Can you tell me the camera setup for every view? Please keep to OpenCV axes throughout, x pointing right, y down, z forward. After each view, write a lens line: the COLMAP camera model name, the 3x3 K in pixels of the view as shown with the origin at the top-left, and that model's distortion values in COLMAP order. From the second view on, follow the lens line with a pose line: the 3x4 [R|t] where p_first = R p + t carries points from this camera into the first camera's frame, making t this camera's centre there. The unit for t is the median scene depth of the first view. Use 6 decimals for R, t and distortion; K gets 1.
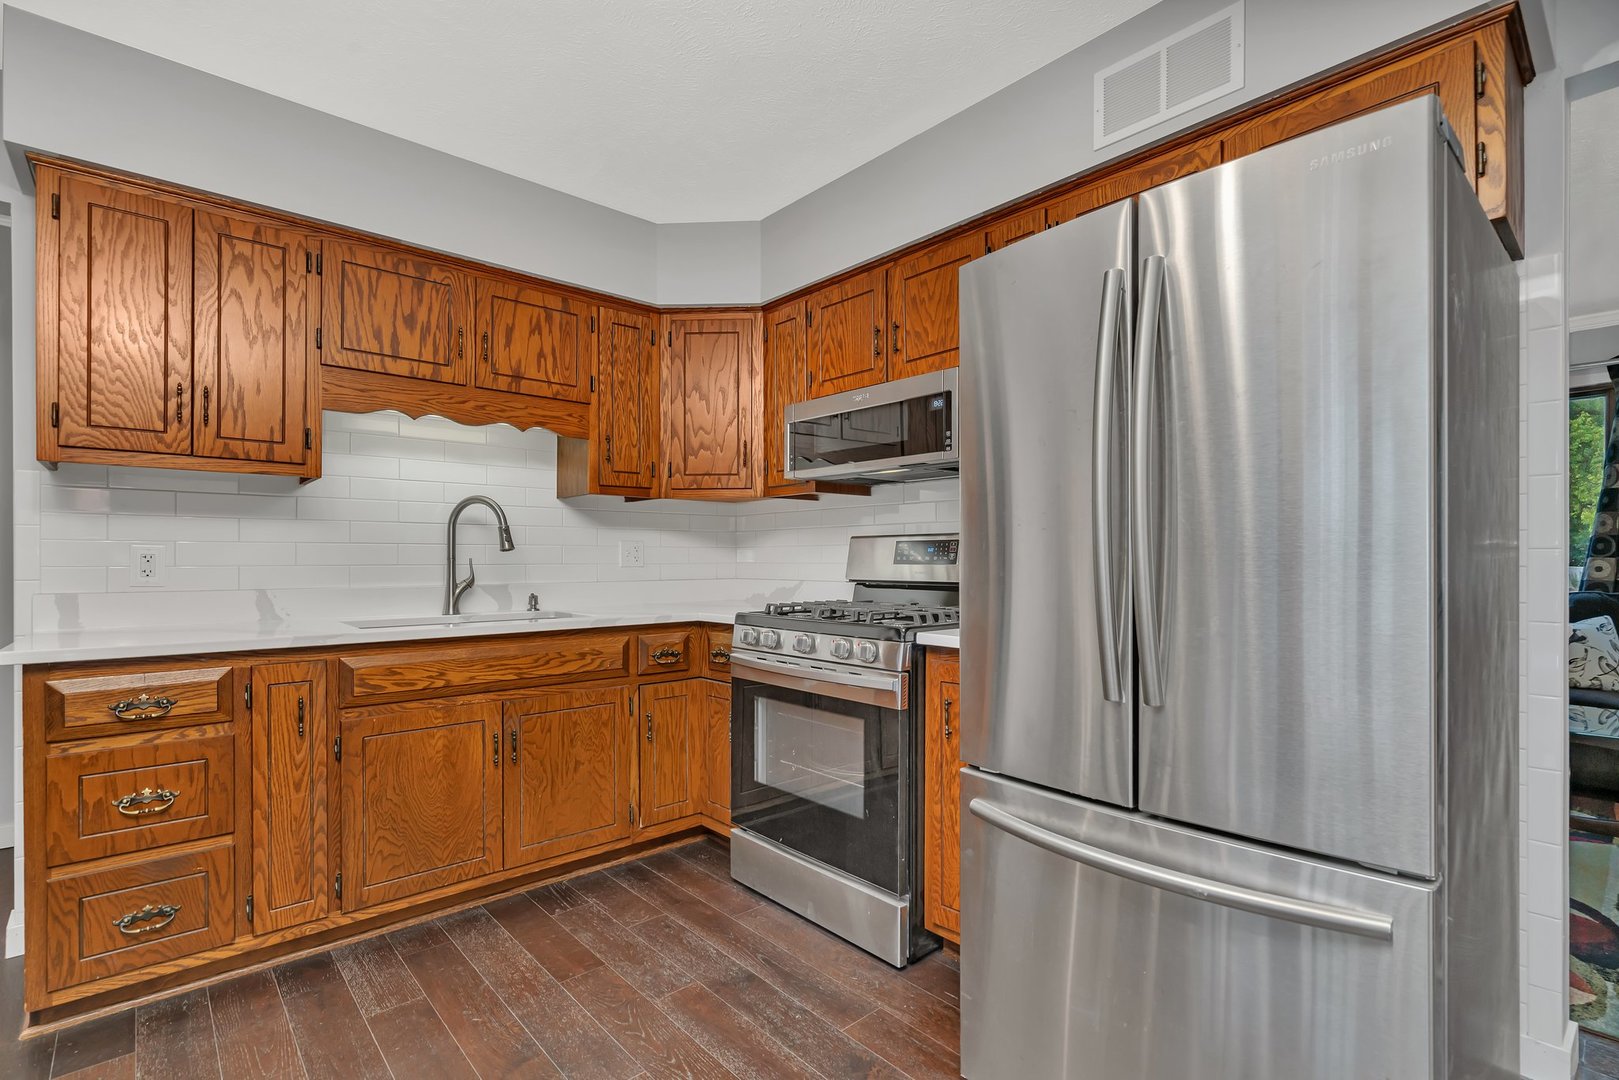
lens RADIAL K [[749.4, 0, 803.1], [0, 749.4, 557.7], [0, 0, 1]] dist [-0.003417, 0.000648]
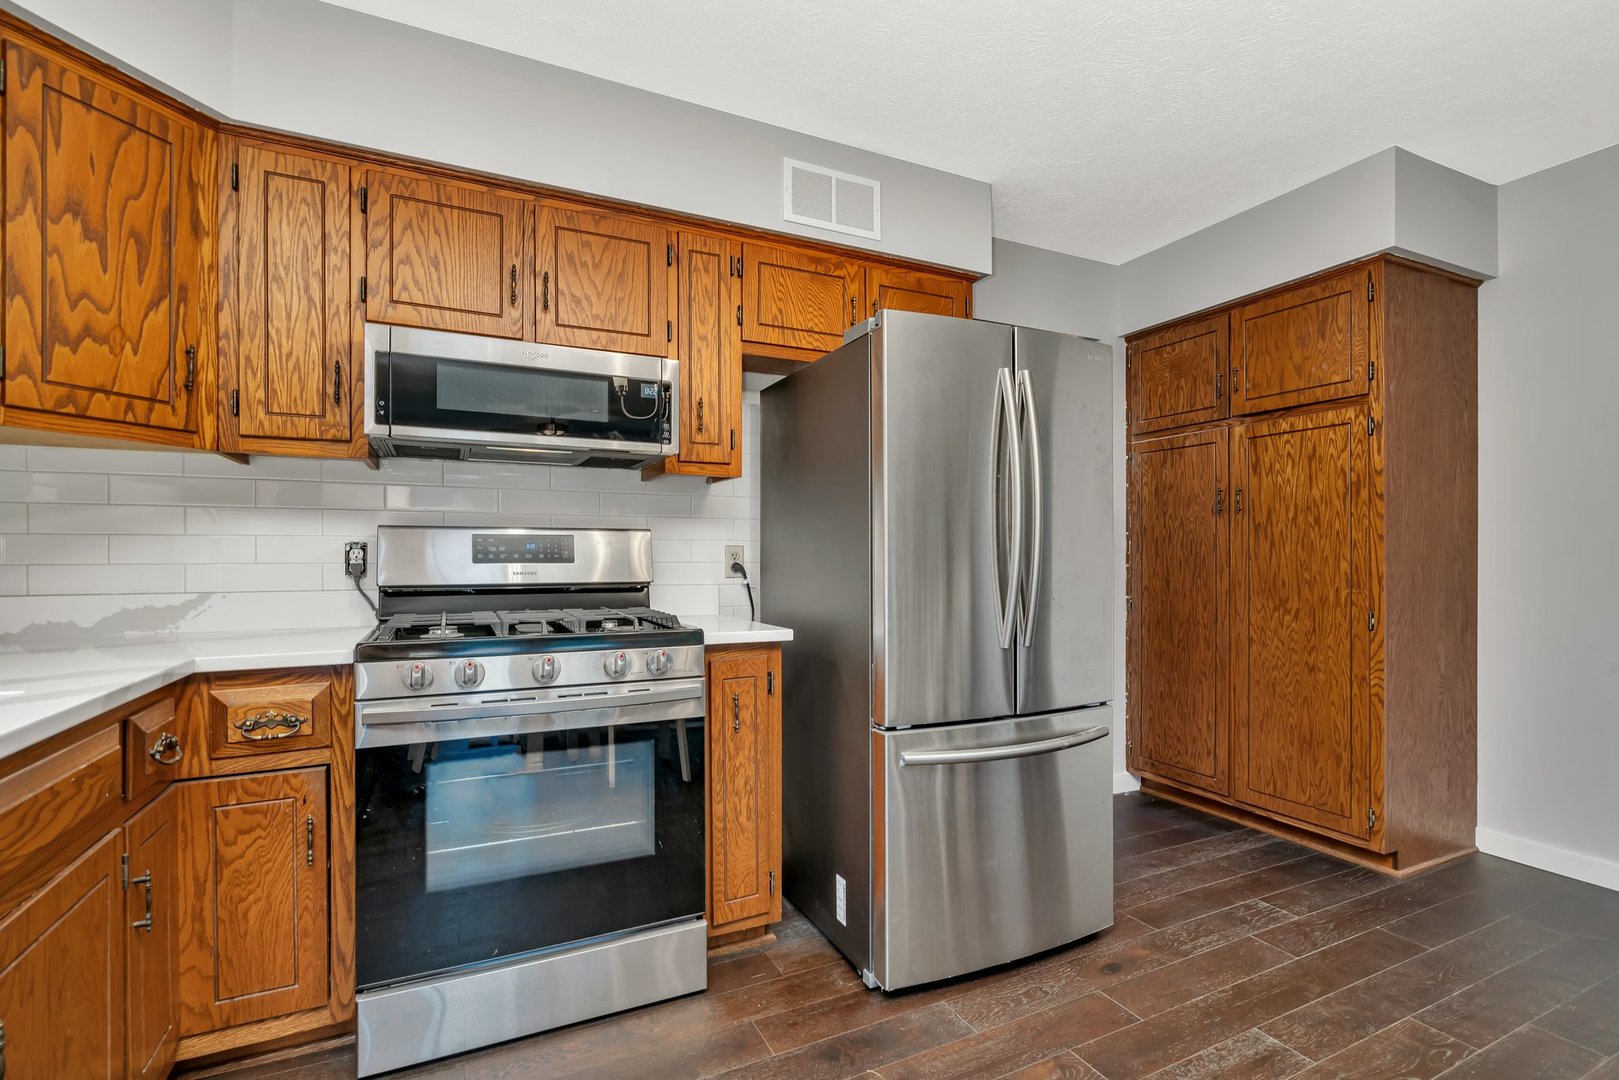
lens RADIAL K [[743.2, 0, 807.1], [0, 743.2, 557.1], [0, 0, 1]] dist [-0.001797, 0.000781]
pose [[0.275595, 0.001441, 0.961273, -0.575434], [-0.000601, 0.999999, -0.001327, 0.002691], [-0.961274, -0.000212, 0.275595, 0.480871]]
